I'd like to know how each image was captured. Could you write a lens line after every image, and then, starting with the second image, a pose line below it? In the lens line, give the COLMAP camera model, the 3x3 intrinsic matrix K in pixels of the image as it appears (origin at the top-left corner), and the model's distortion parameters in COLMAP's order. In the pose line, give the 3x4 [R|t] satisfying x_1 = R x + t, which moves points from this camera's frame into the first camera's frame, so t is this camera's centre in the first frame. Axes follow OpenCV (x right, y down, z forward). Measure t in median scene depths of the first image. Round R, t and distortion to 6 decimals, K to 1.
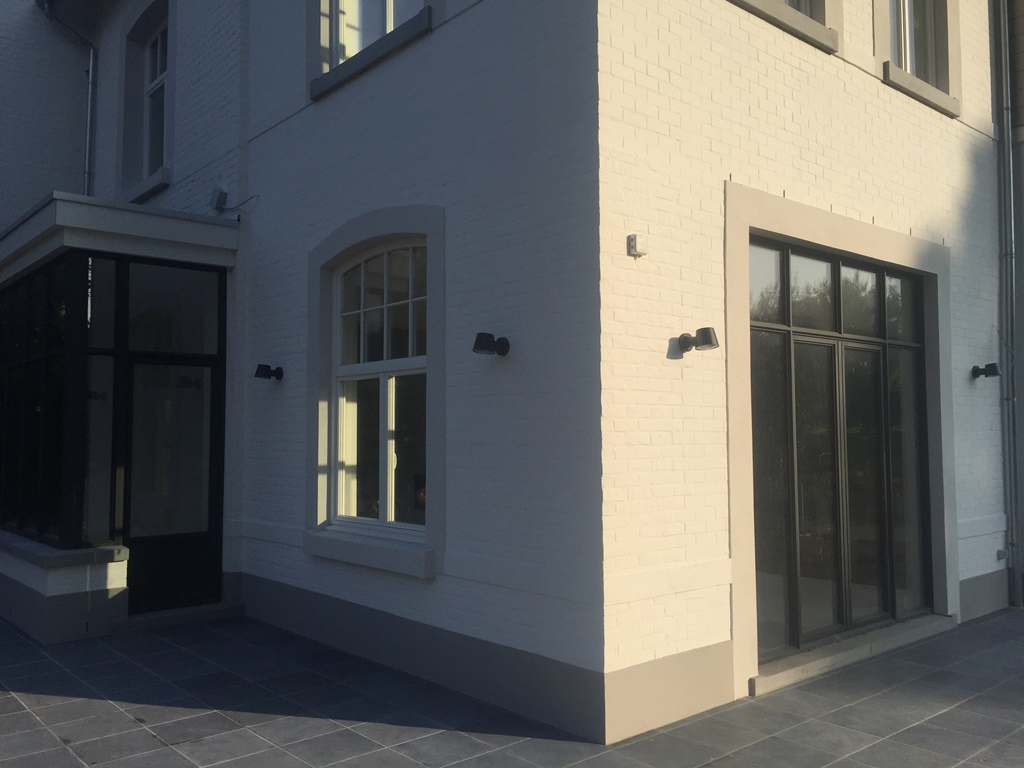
lens RADIAL K [[871.0, 0, 512.0], [0, 871.0, 384.0], [0, 0, 1]] dist [0.088267, -0.131126]
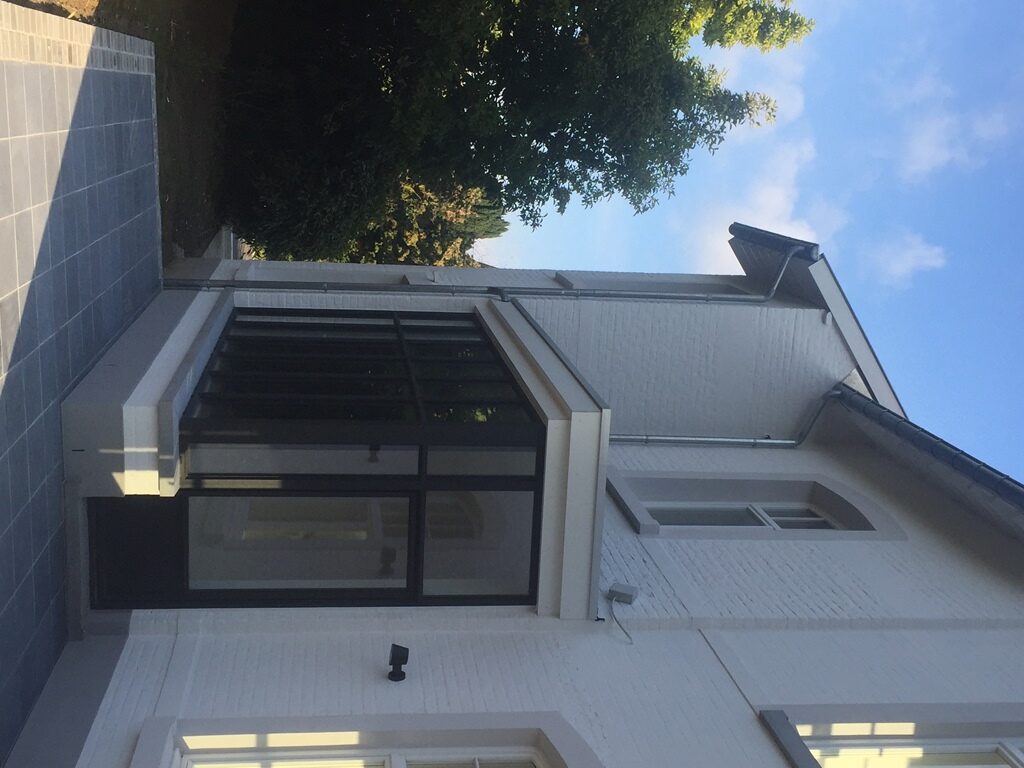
lens RADIAL K [[1243.5, 0, 512.0], [0, 1243.5, 384.0], [0, 0, 1]] dist [0.076846, -0.011893]
pose [[0.044756, 0.885056, -0.463329, 0.011856], [-0.996113, 0.004318, -0.087974, -0.018130], [-0.075861, 0.465465, 0.881809, -0.064155]]
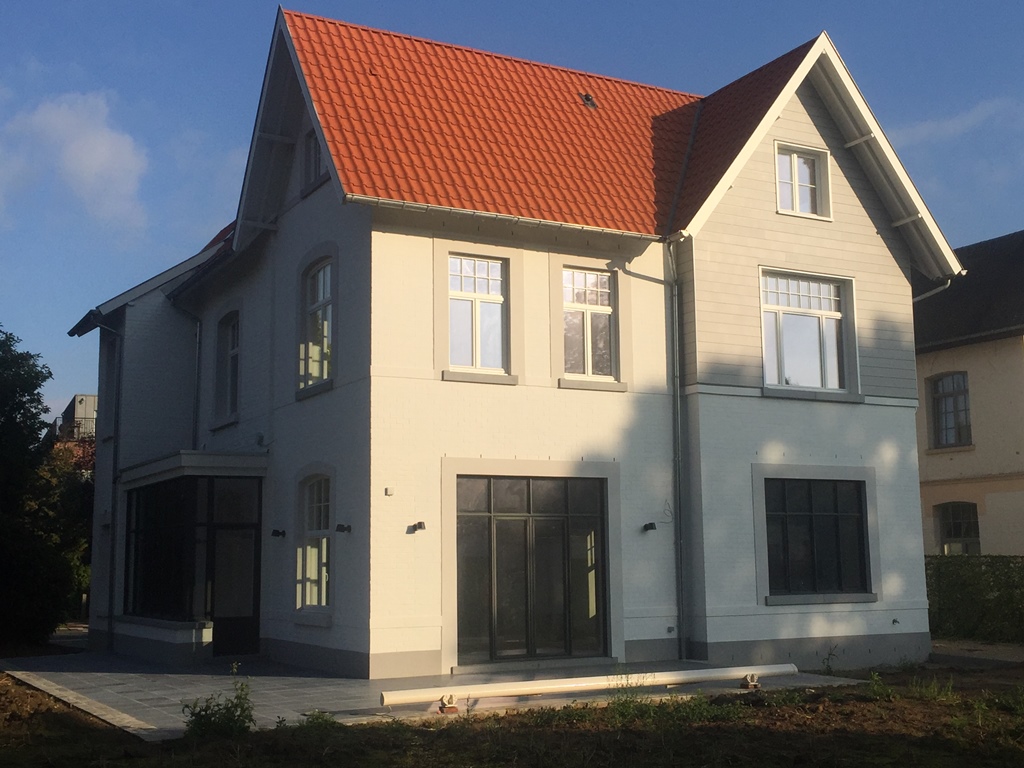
lens RADIAL K [[1243.5, 0, 512.0], [0, 1243.5, 384.0], [0, 0, 1]] dist [0.076846, -0.011893]
pose [[0.979098, -0.036091, -0.200160, 0.877926], [0.019979, 0.996437, -0.081940, -0.115281], [0.202404, 0.076228, 0.976331, -1.801558]]
